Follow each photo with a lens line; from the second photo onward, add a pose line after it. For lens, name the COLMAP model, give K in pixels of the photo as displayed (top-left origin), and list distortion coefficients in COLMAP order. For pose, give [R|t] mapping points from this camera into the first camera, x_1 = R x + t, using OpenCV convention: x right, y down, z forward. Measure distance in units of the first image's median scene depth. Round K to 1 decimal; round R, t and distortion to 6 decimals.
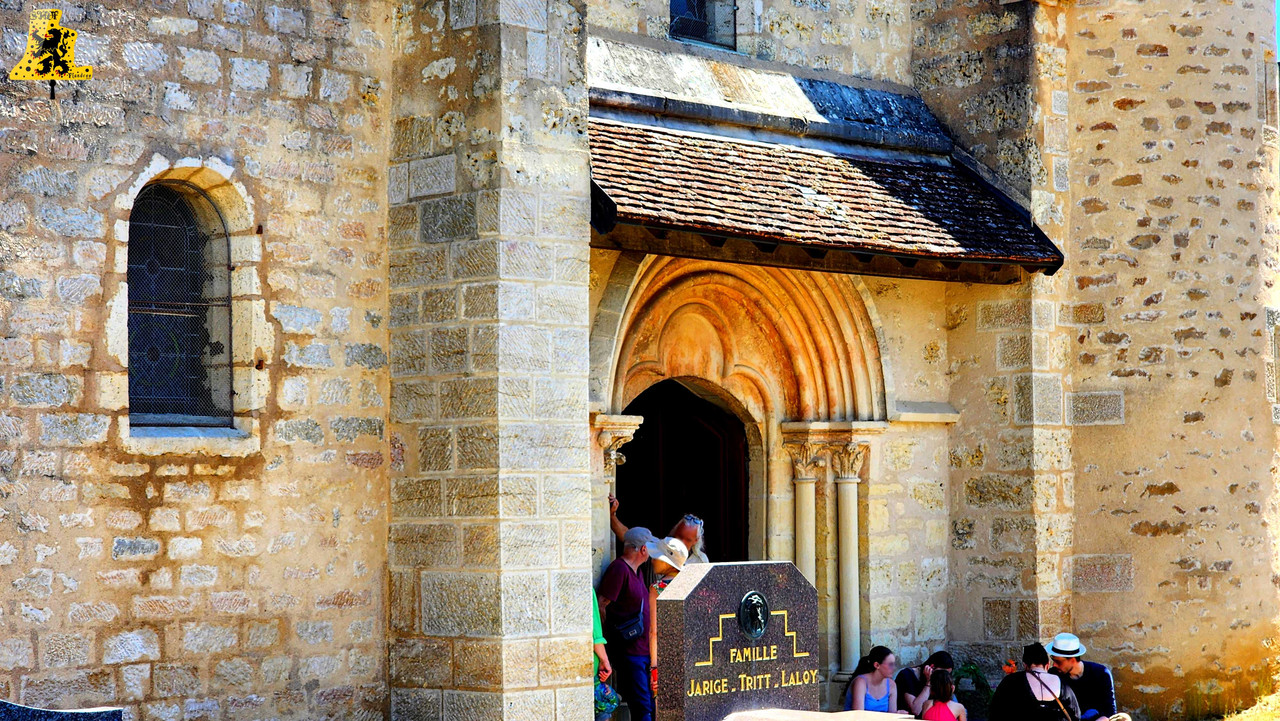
lens RADIAL K [[2518.0, 0, 641.2], [0, 2518.0, 387.6], [0, 0, 1]] dist [-0.062047, 1.077065]
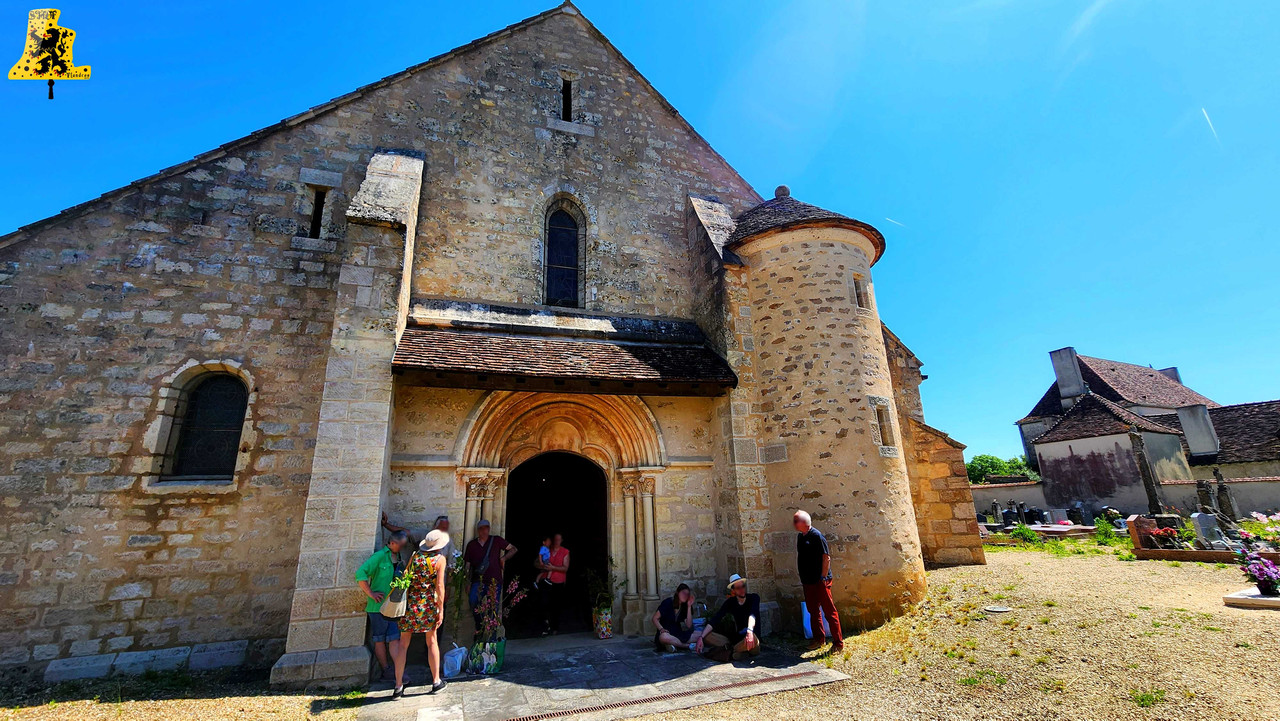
lens RADIAL K [[531.1, 0, 640.7], [0, 531.1, 349.8], [0, 0, 1]] dist [-0.000553, -0.000019]
pose [[0.882209, -0.153965, -0.444975, 0.304016], [0.043961, 0.967833, -0.247723, 0.029496], [0.468802, 0.198982, 0.860599, 0.609253]]
